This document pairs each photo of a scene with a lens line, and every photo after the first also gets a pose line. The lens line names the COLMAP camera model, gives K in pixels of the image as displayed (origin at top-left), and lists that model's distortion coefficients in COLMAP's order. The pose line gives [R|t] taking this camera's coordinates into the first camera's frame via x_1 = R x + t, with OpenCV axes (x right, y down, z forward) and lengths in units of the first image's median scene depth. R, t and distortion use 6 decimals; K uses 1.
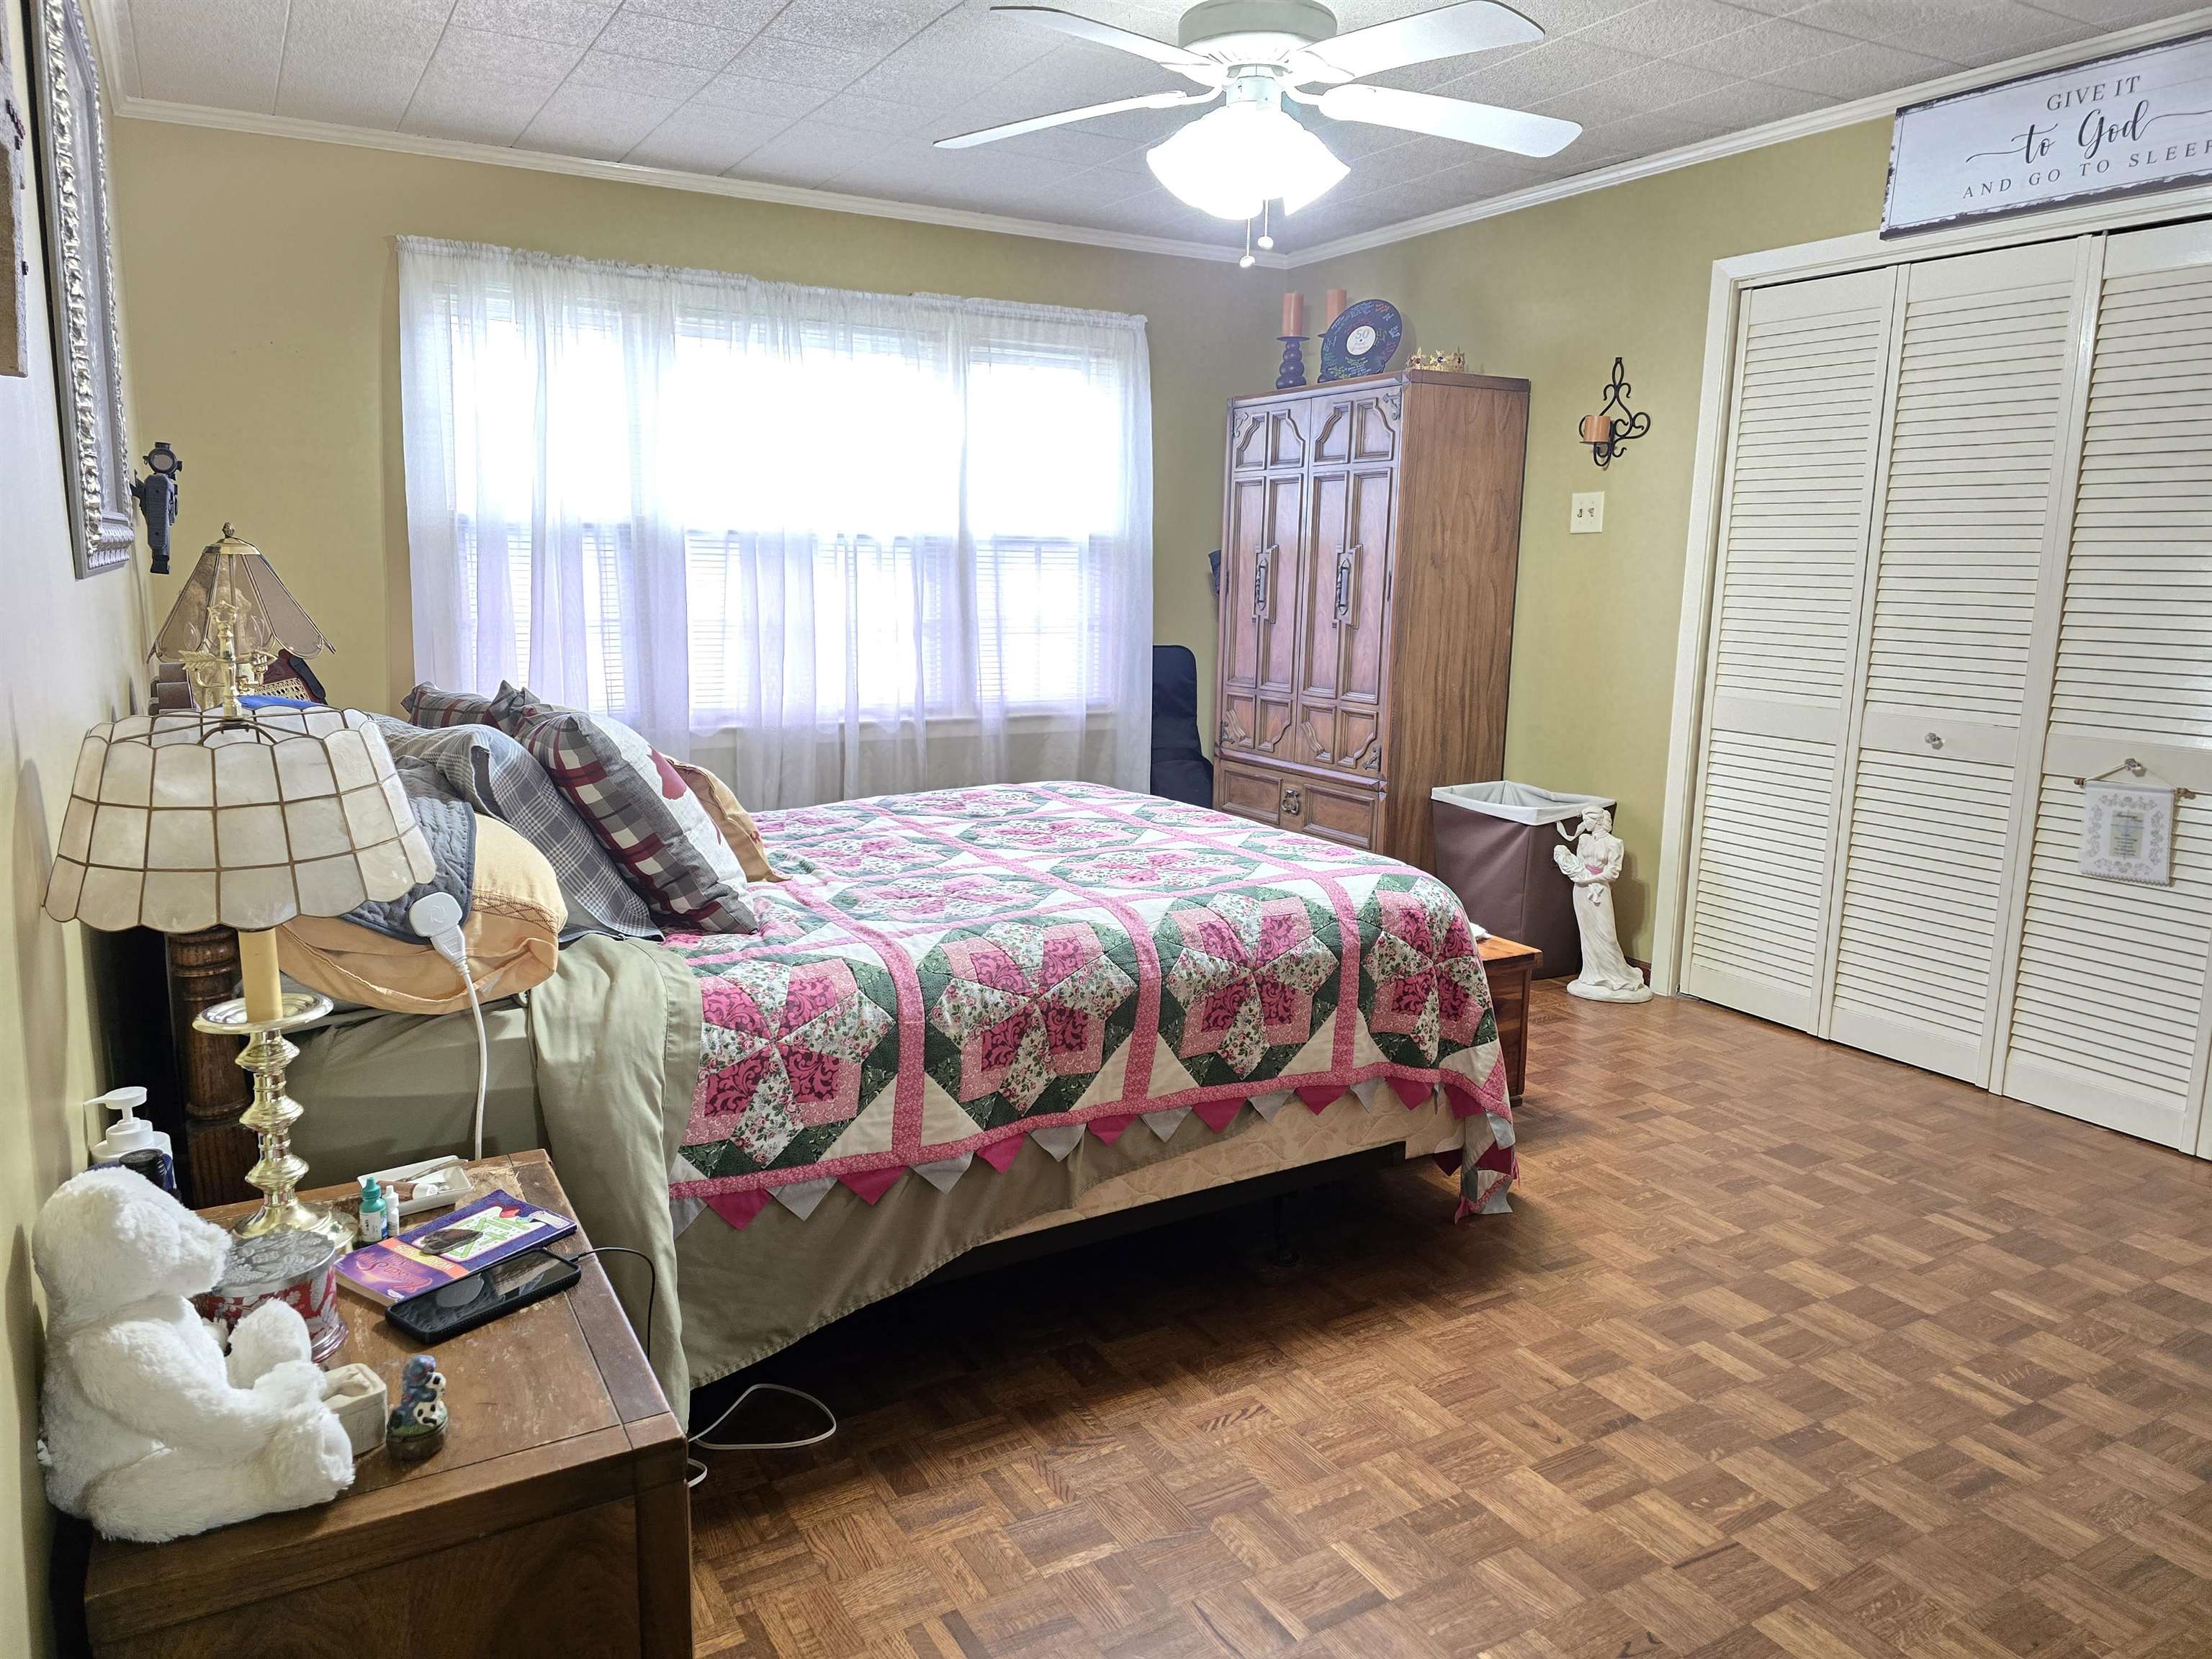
lens RADIAL K [[1483.1, 0, 1077.9], [0, 1483.1, 812.3], [0, 0, 1]] dist [0.102627, -0.103387]
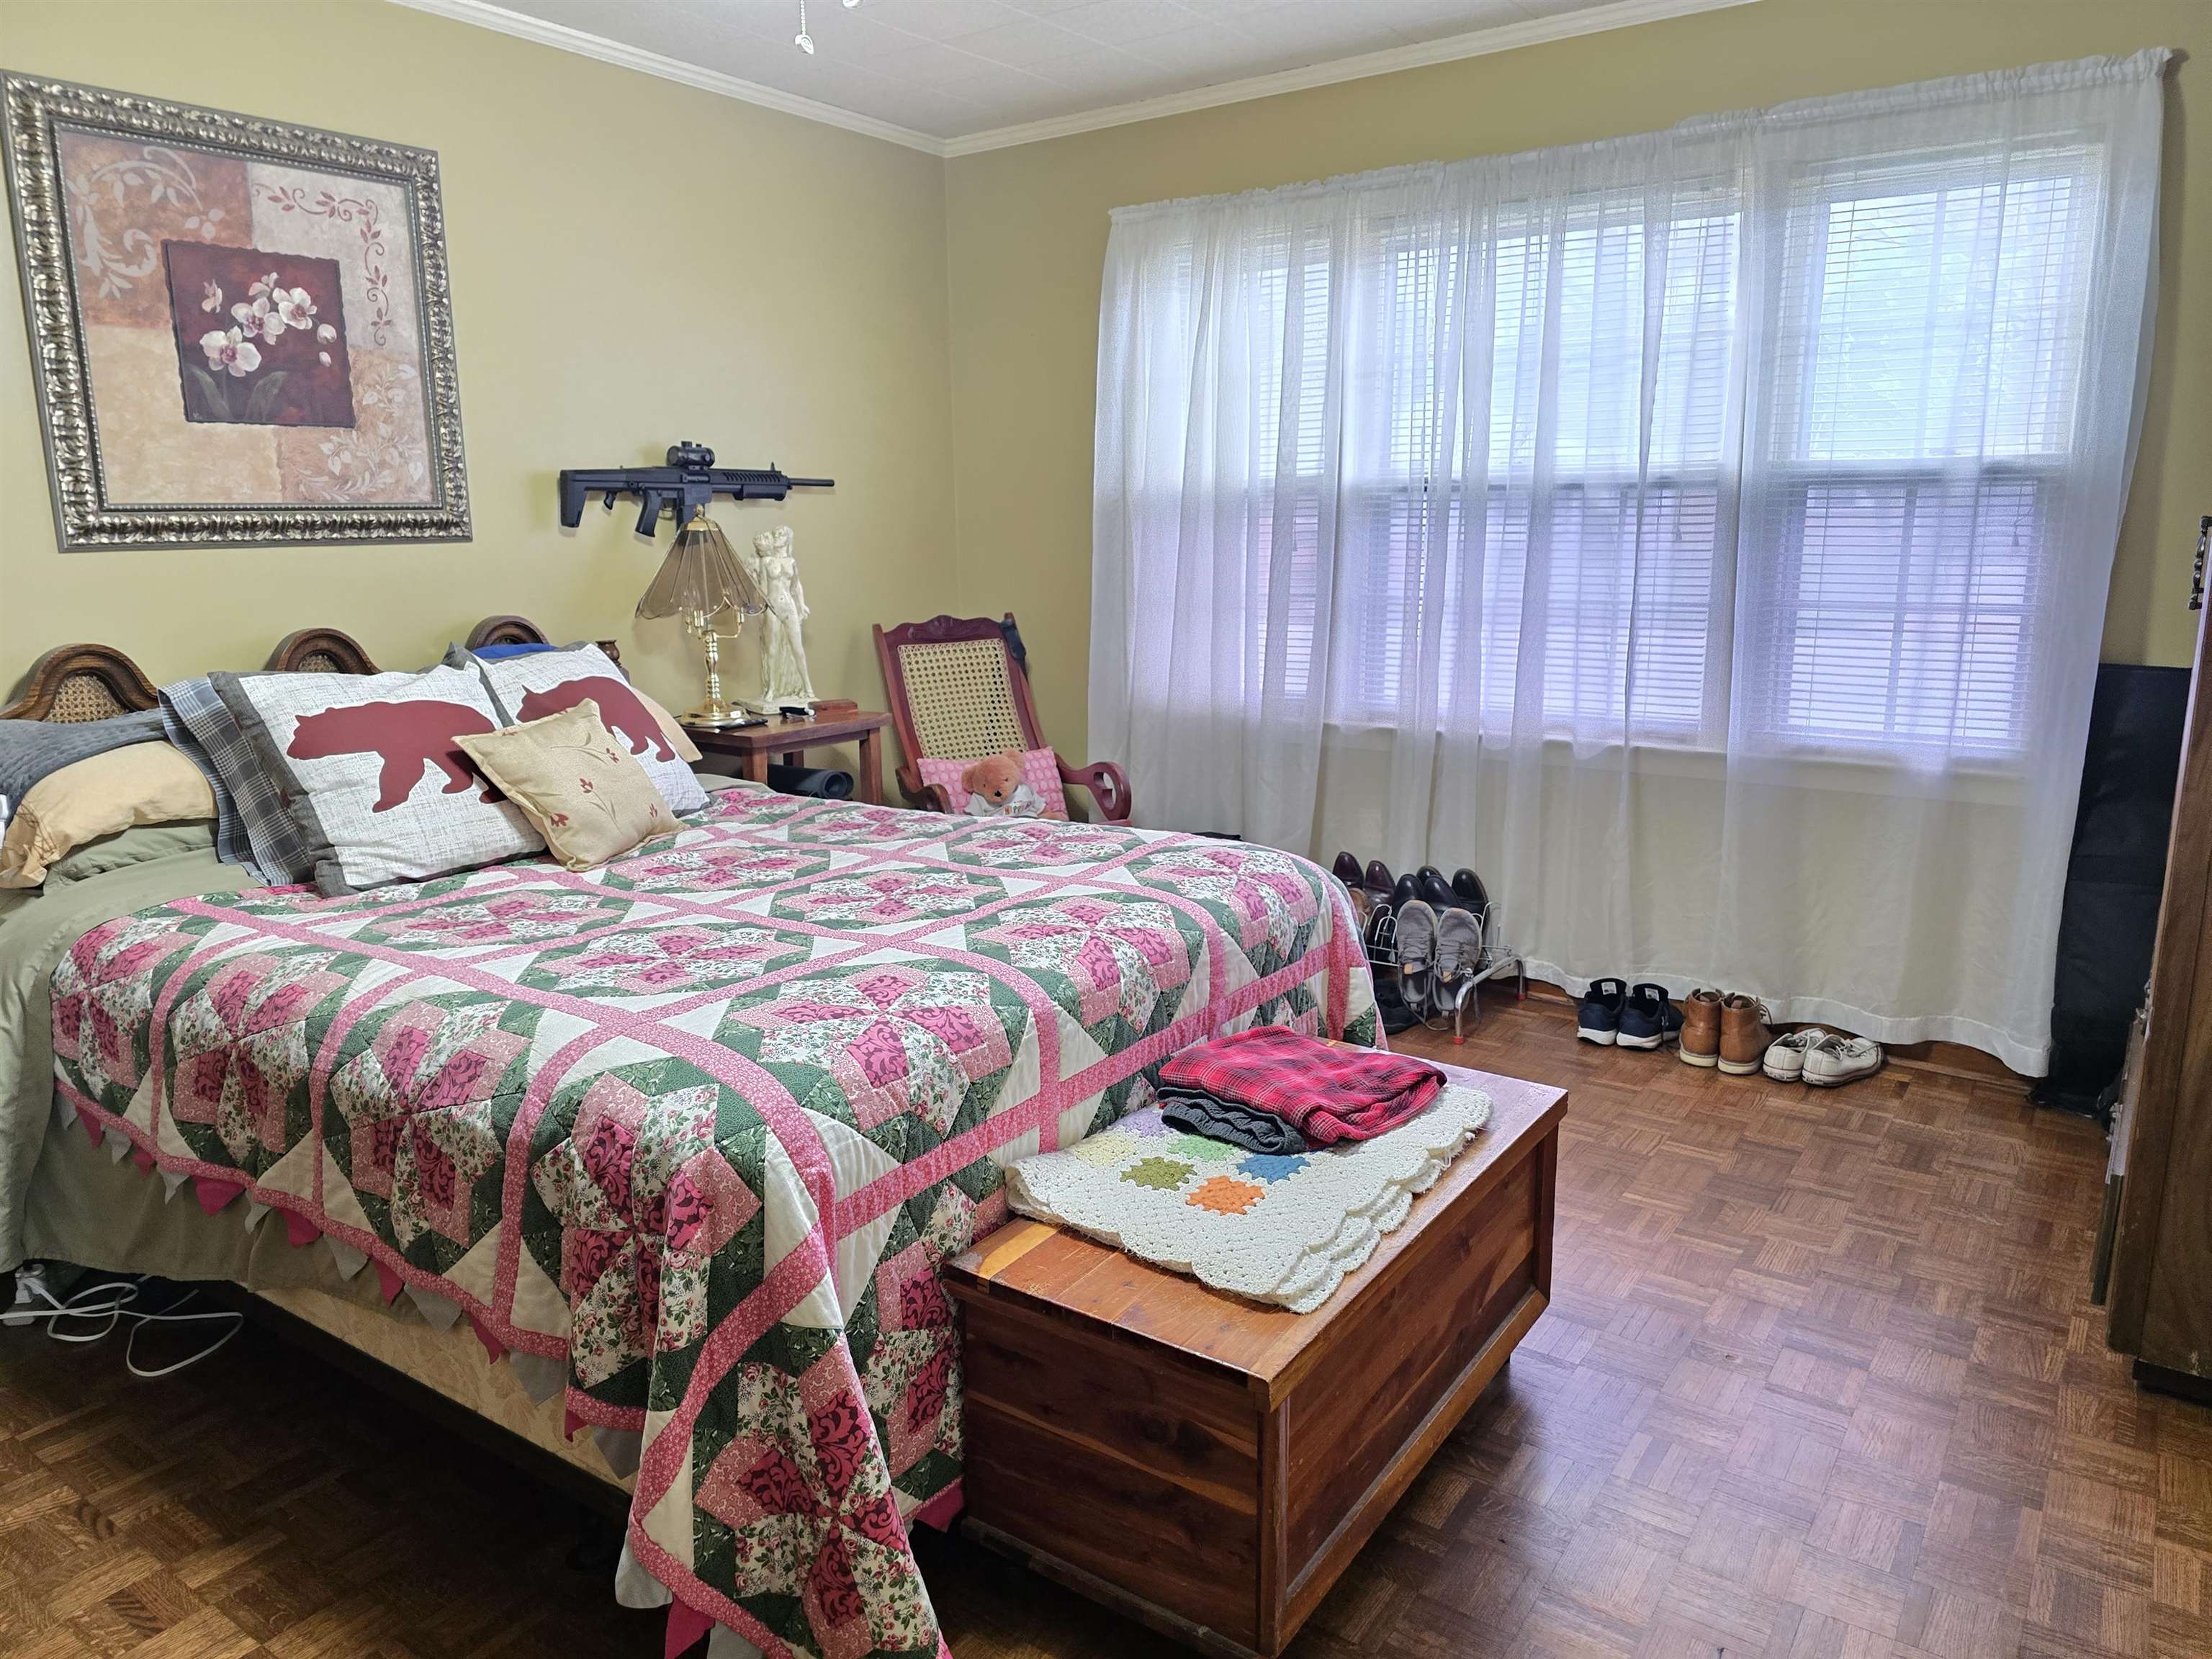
lens RADIAL K [[1483.1, 0, 1077.9], [0, 1483.1, 812.3], [0, 0, 1]] dist [0.102627, -0.103387]
pose [[0.420676, 0.164818, -0.892114, 0.839468], [-0.138997, 0.983458, 0.116150, -0.156983], [0.896500, 0.075139, 0.436626, 0.923934]]
